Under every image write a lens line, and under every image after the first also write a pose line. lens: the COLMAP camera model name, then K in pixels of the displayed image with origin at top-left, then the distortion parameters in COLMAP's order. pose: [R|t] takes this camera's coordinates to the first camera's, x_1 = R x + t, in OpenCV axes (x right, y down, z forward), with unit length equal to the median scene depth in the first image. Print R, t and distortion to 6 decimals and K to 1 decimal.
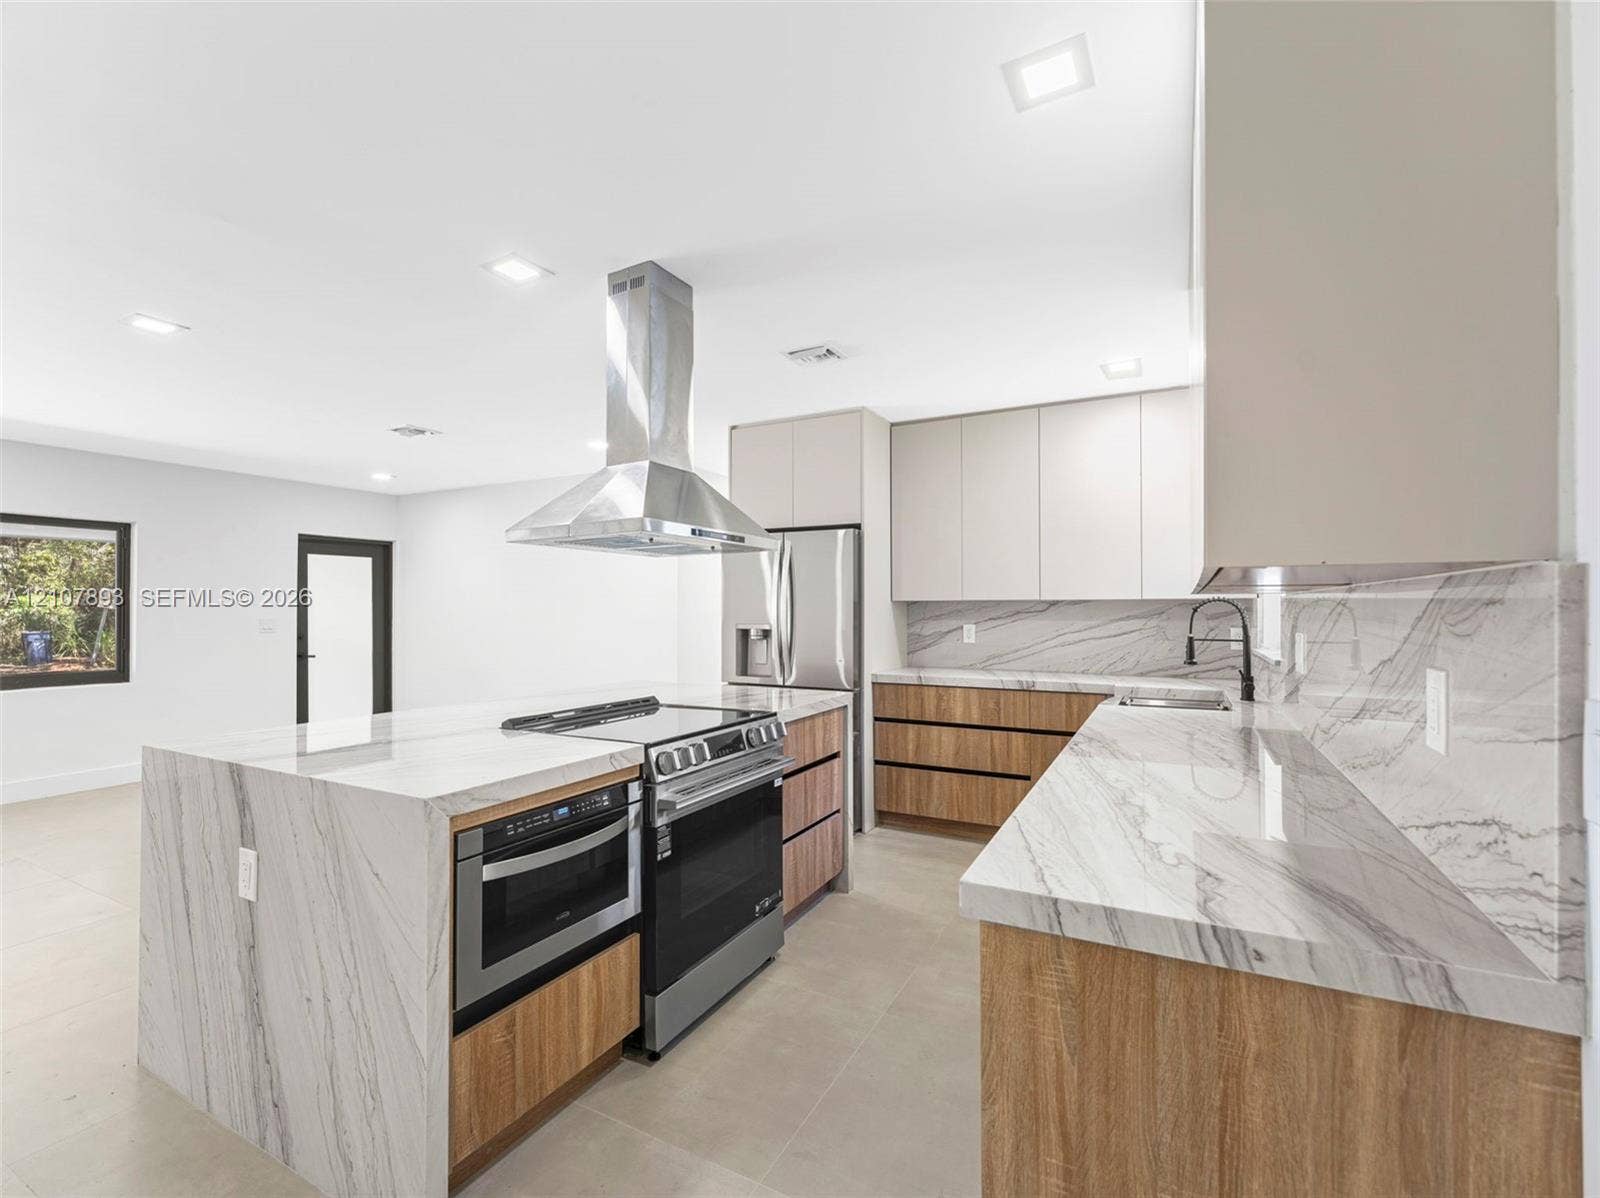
lens RADIAL K [[718.2, 0, 803.3], [0, 718.2, 602.1], [0, 0, 1]] dist [-0.001771, -0.000102]
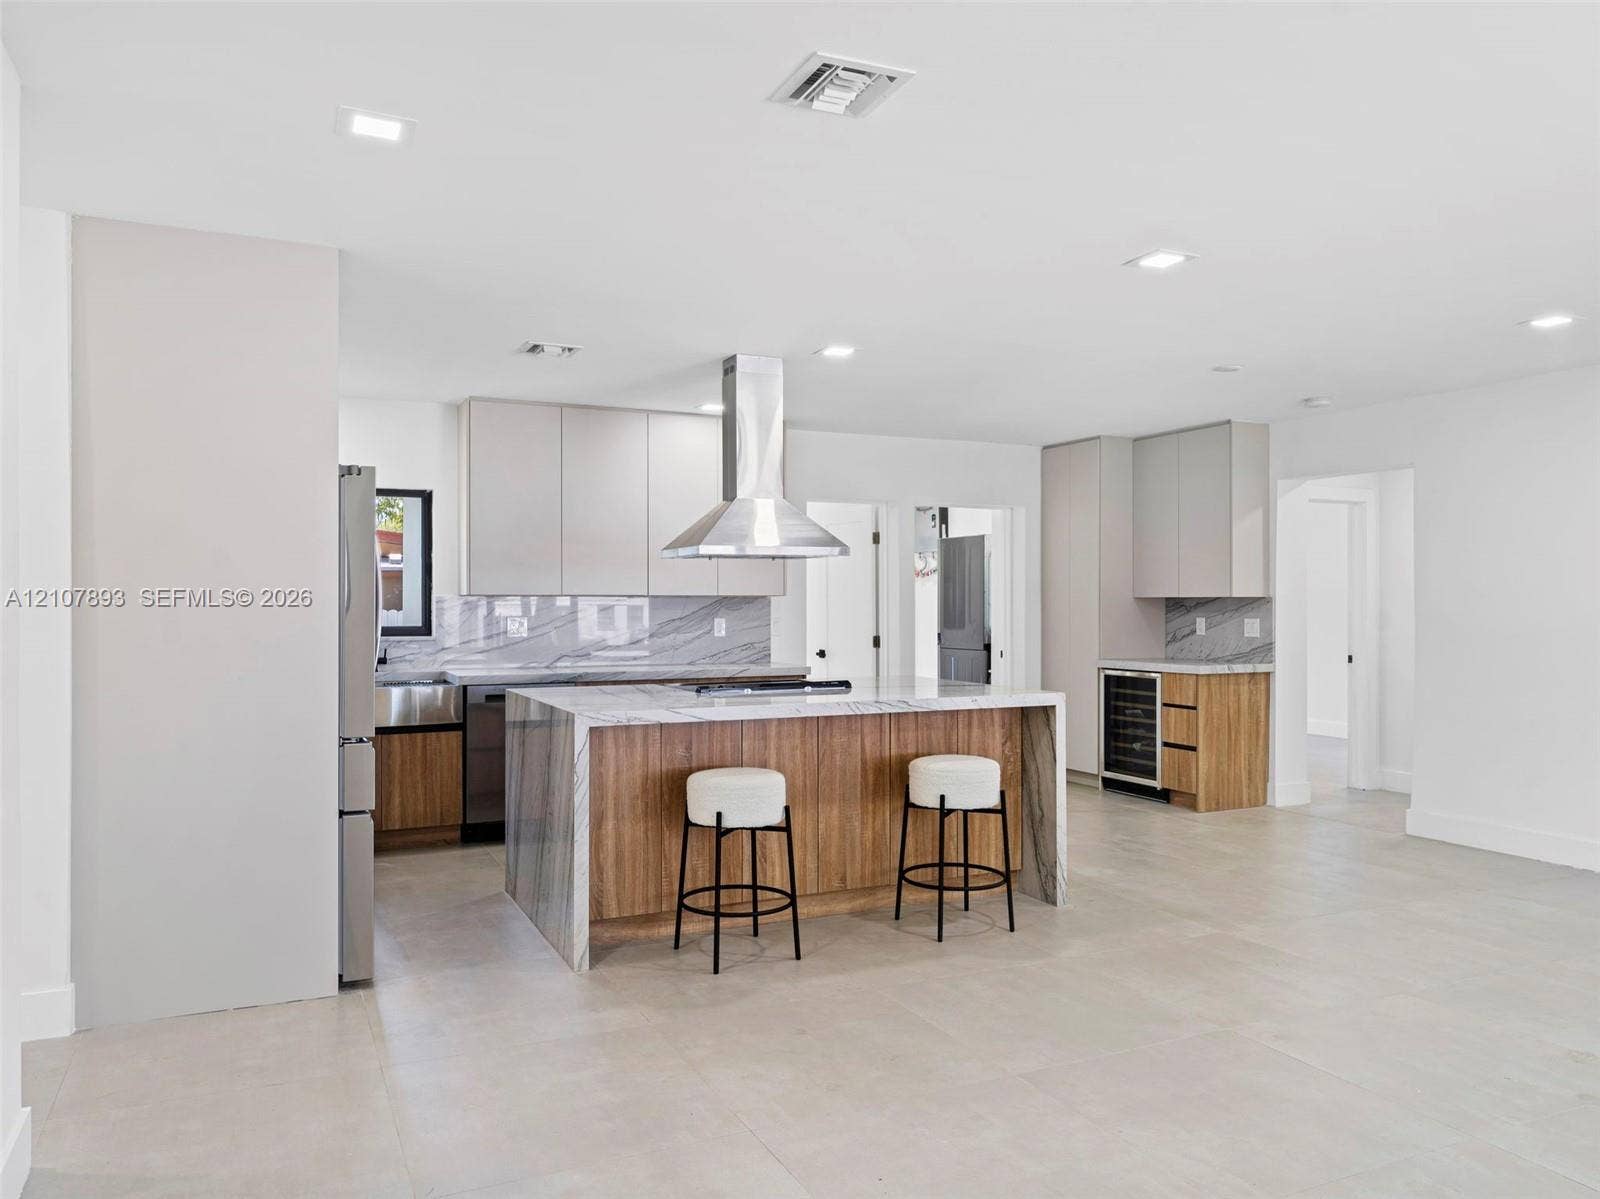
lens RADIAL K [[1116.8, 0, 784.8], [0, 1116.8, 586.8], [0, 0, 1]] dist [0.010133, 0.003448]
pose [[-0.789030, 0.013087, 0.614215, -1.434997], [-0.003580, 0.999658, -0.025899, 0.030960], [-0.614344, -0.022634, -0.788713, 2.422351]]
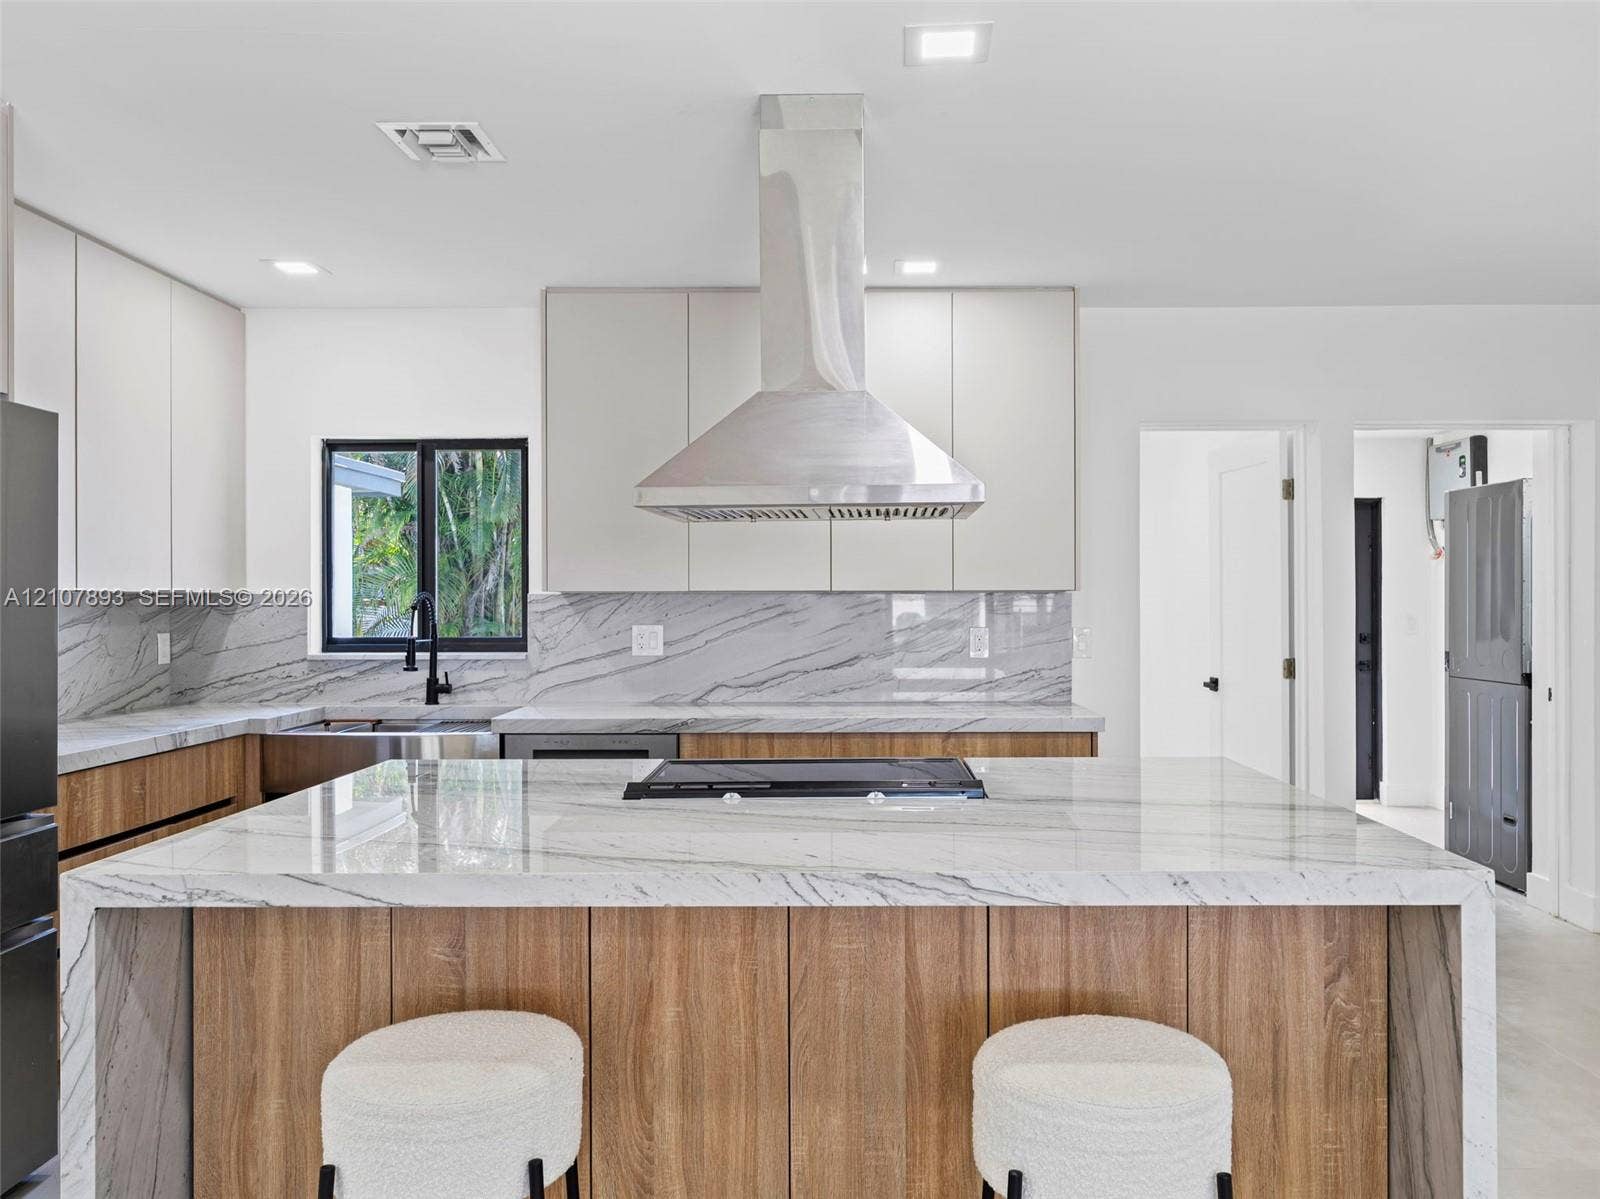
lens RADIAL K [[1198.1, 0, 846.6], [0, 1198.1, 596.1], [0, 0, 1]] dist [0.002824, -0.001120]
pose [[-0.463719, 0.006271, 0.885960, -1.115600], [-0.005387, 0.999937, -0.009897, 0.009660], [-0.885966, -0.009363, -0.463656, 1.374615]]
